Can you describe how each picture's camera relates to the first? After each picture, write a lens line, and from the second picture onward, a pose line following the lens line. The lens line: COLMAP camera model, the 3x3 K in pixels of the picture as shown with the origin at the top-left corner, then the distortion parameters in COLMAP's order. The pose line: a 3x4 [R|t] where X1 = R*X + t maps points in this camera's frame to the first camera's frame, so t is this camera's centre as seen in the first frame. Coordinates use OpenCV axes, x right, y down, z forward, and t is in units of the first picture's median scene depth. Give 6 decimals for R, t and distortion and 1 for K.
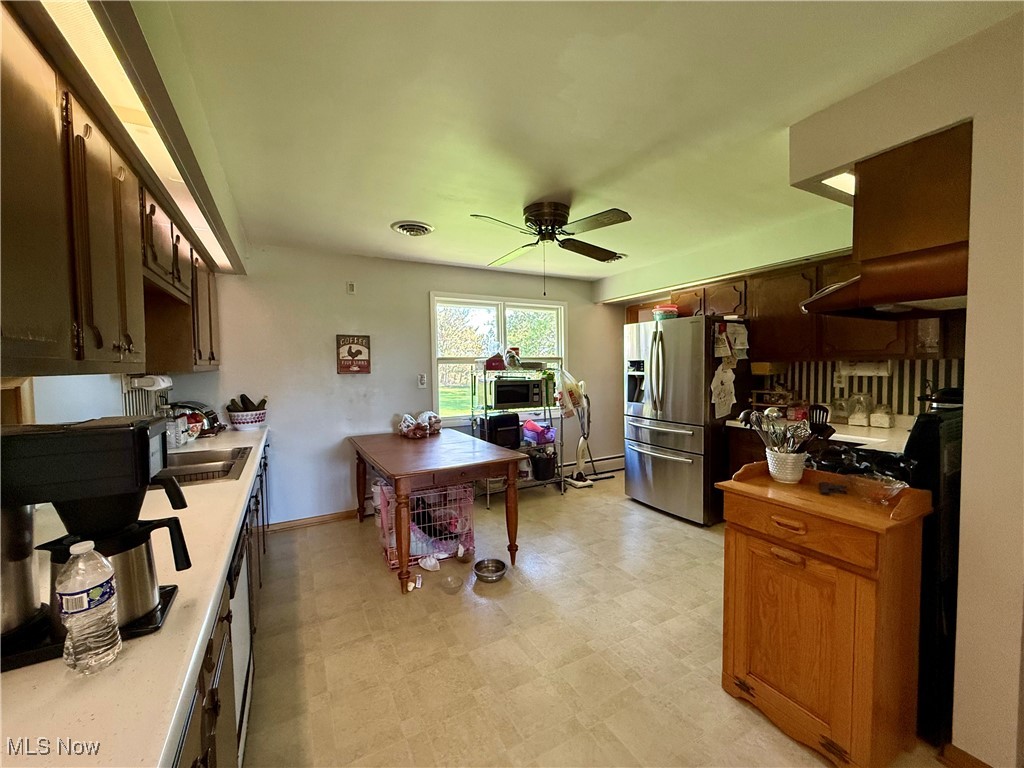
lens RADIAL K [[411.3, 0, 510.6], [0, 411.3, 383.6], [0, 0, 1]] dist [0.001160, 0.000120]
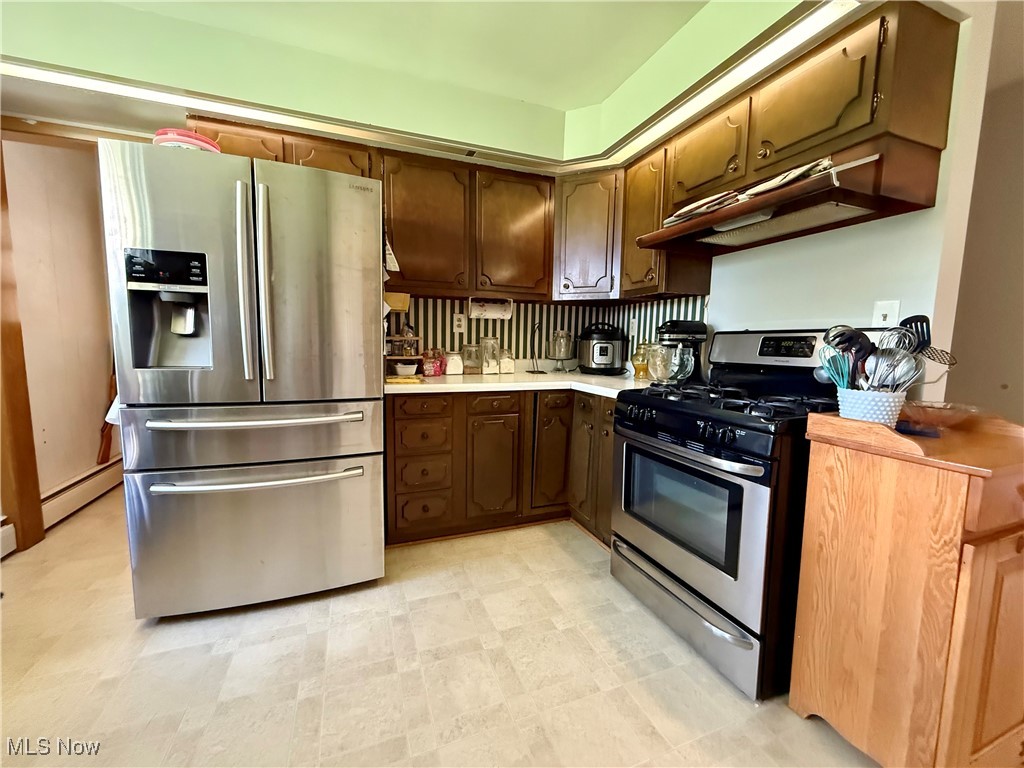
lens RADIAL K [[411.3, 0, 509.4], [0, 411.3, 380.8], [0, 0, 1]] dist [0.001160, 0.000120]
pose [[0.134350, -0.080622, 0.987649, -0.030707], [0.024284, 0.996653, 0.078053, 0.045483], [-0.990636, 0.013497, 0.135858, 0.789055]]
